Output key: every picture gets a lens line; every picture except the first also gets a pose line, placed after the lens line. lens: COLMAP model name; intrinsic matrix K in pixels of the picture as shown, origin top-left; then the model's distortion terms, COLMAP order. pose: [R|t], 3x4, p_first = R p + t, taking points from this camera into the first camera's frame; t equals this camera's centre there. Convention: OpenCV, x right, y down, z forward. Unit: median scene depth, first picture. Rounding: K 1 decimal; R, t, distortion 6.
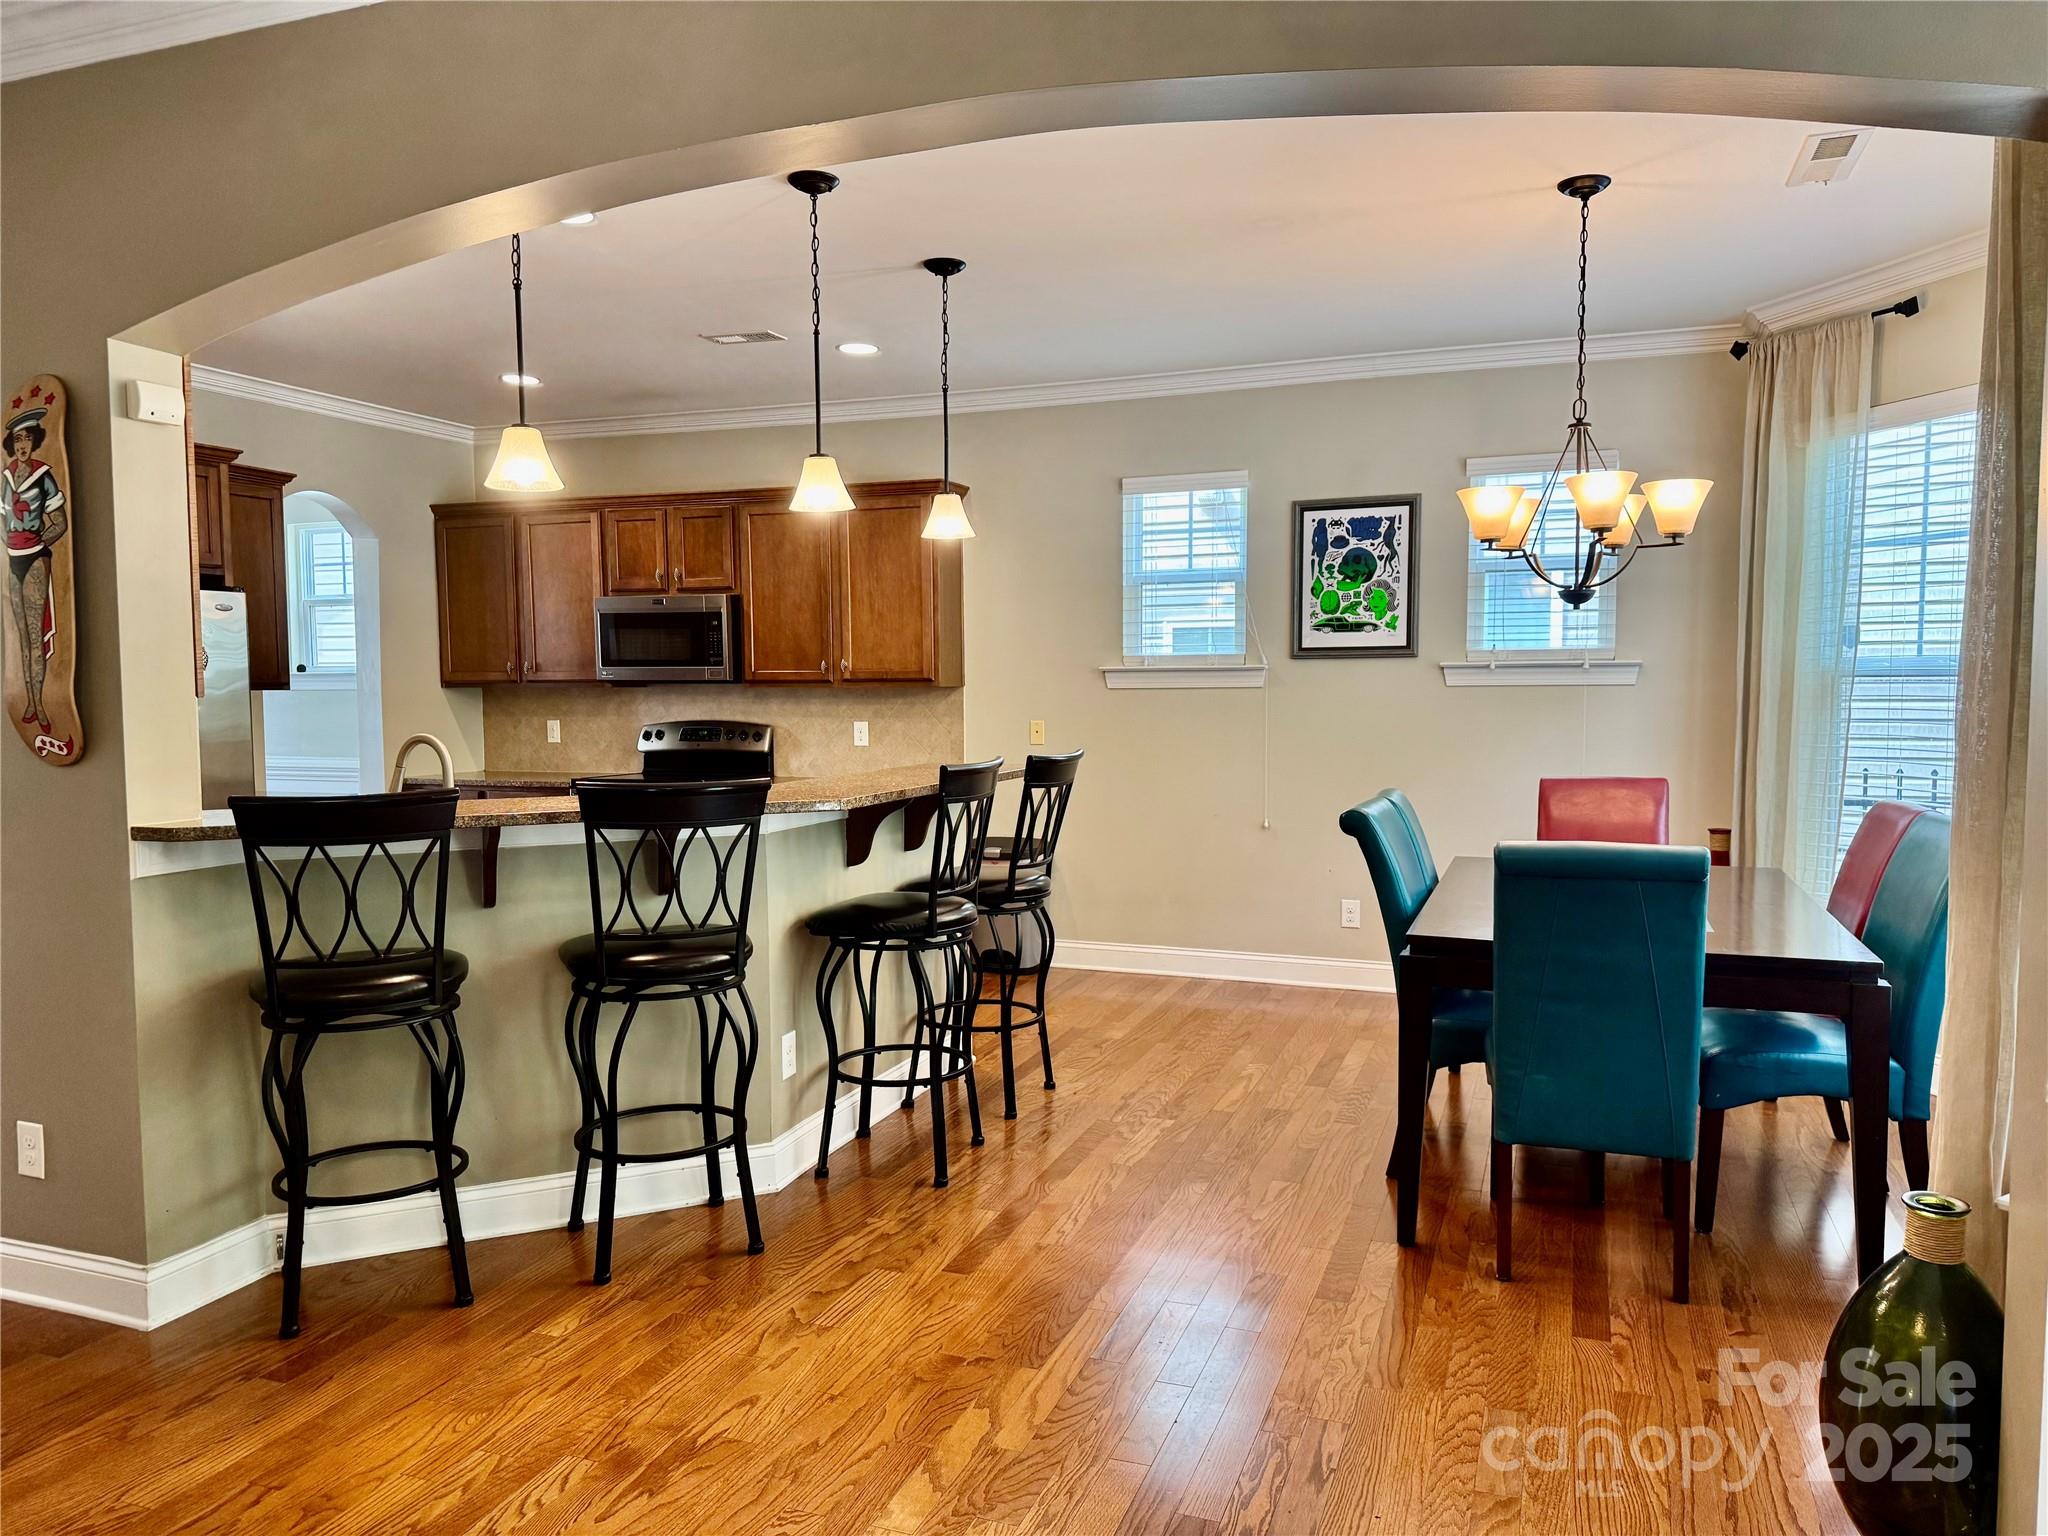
lens RADIAL K [[1438.4, 0, 1016.4], [0, 1438.4, 774.2], [0, 0, 1]] dist [0.075325, -0.087242]
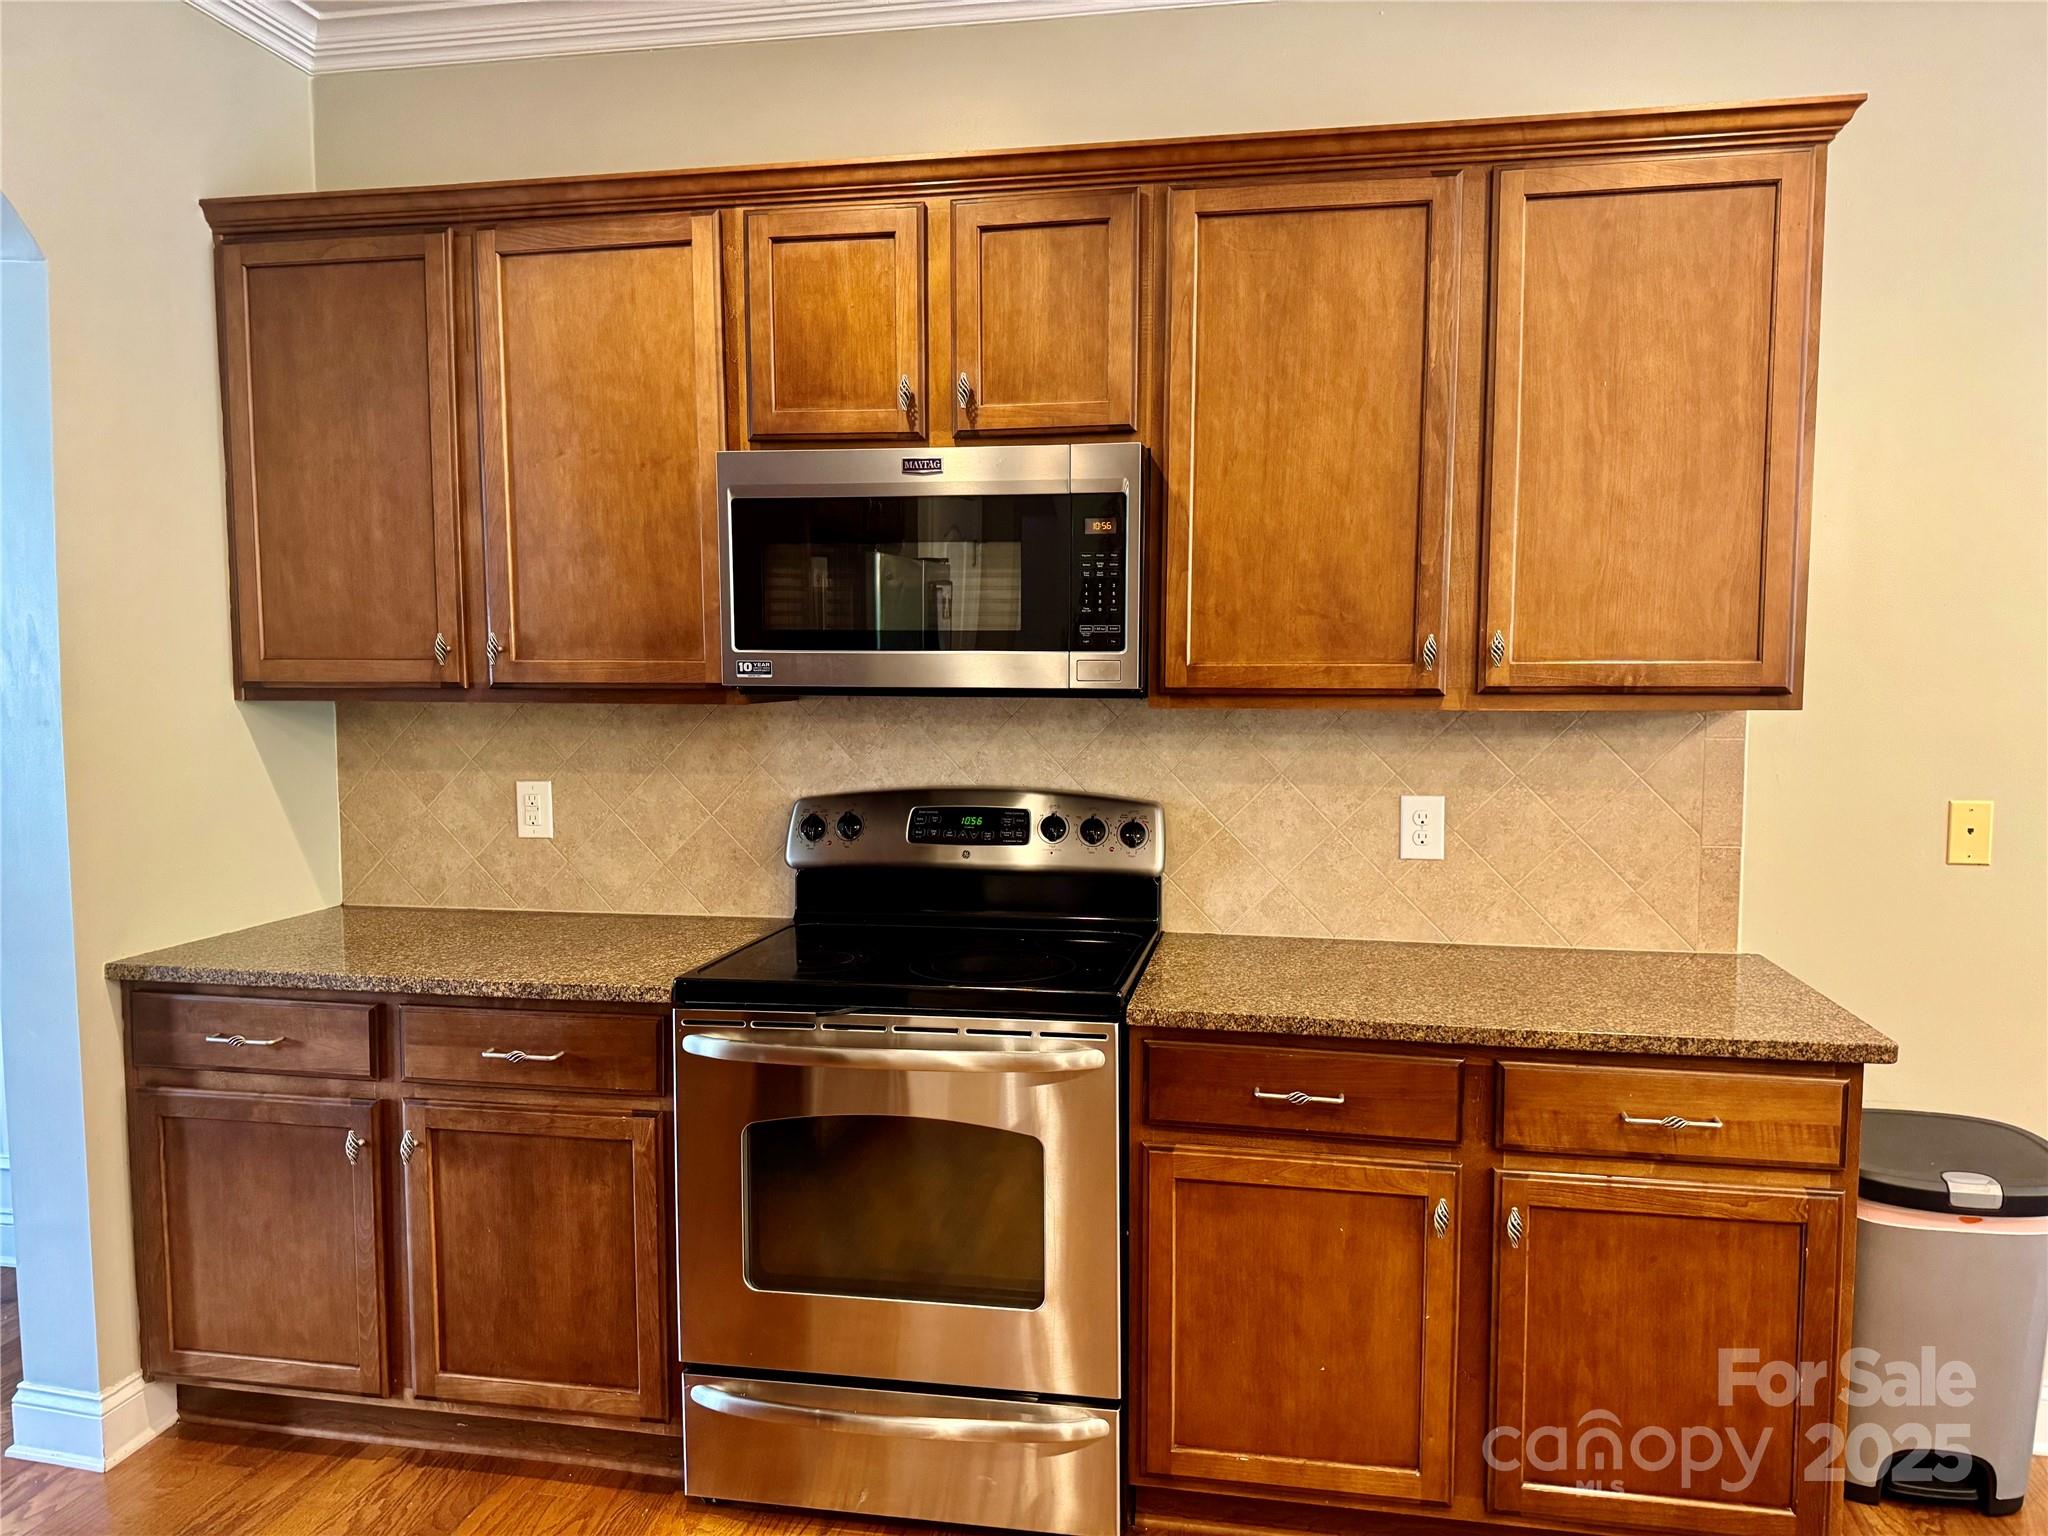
lens RADIAL K [[1438.4, 0, 1016.4], [0, 1438.4, 774.2], [0, 0, 1]] dist [0.075325, -0.087242]
pose [[0.986063, -0.006371, 0.166251, -0.273757], [0.004192, 0.999901, 0.013458, -0.047104], [-0.166320, -0.012573, 0.985992, 0.629035]]
